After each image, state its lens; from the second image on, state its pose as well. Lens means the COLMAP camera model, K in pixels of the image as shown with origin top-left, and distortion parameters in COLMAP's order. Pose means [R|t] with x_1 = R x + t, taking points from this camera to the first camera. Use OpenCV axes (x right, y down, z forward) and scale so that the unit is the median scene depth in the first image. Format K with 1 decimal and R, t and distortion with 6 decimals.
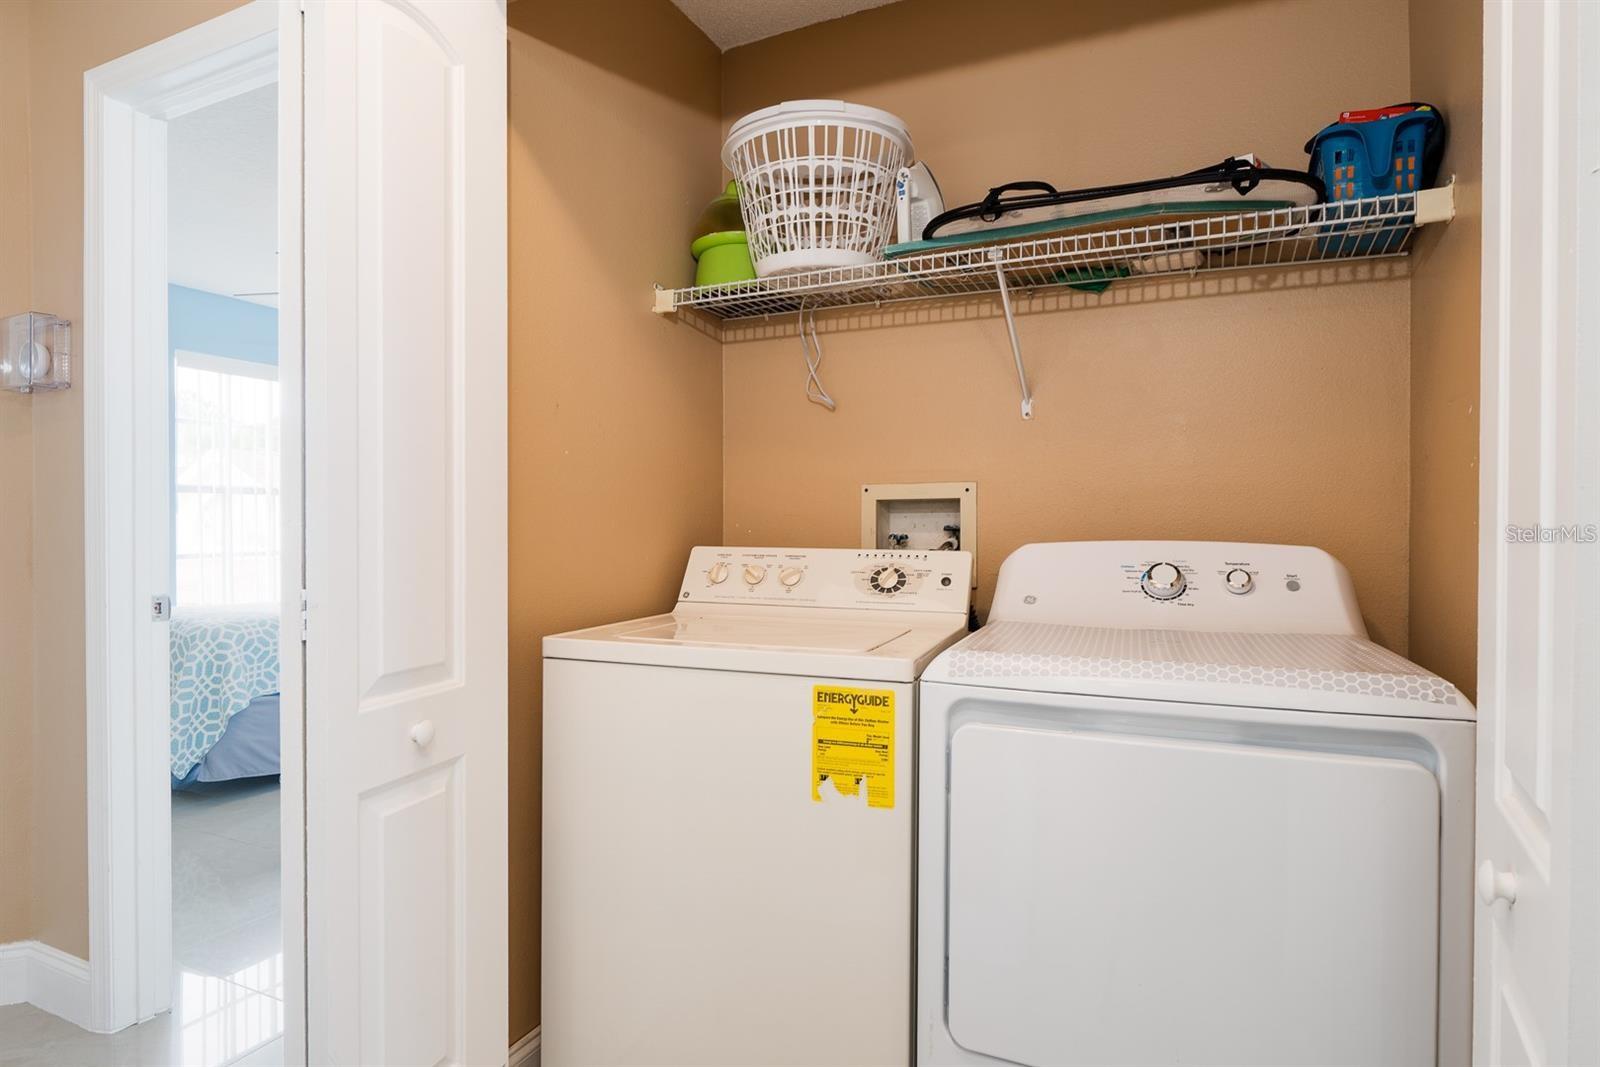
lens RADIAL K [[853.5, 0, 798.1], [0, 853.5, 528.5], [0, 0, 1]] dist [-0.002820, 0.001815]
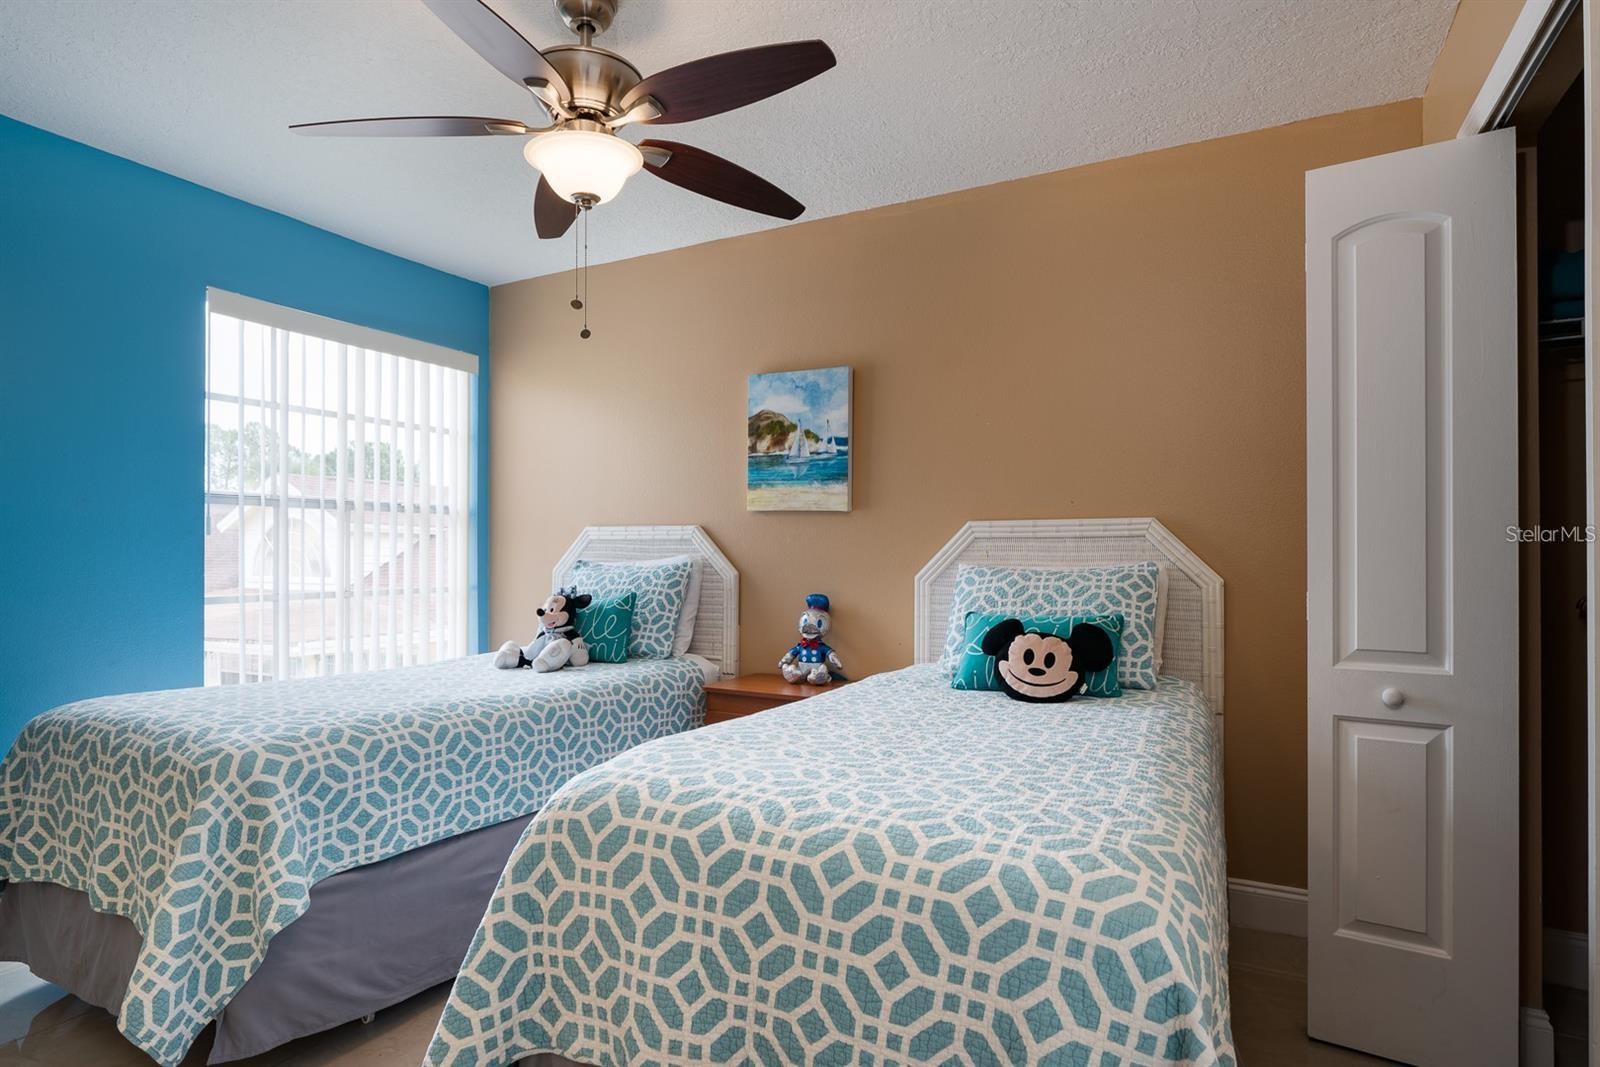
lens RADIAL K [[853.5, 0, 801.7], [0, 853.5, 544.0], [0, 0, 1]] dist [-0.002820, 0.001815]
pose [[0.998647, -0.000538, -0.052004, -0.324234], [-0.000239, 0.999888, -0.014937, -0.002069], [0.052006, 0.014929, 0.998535, 0.504806]]
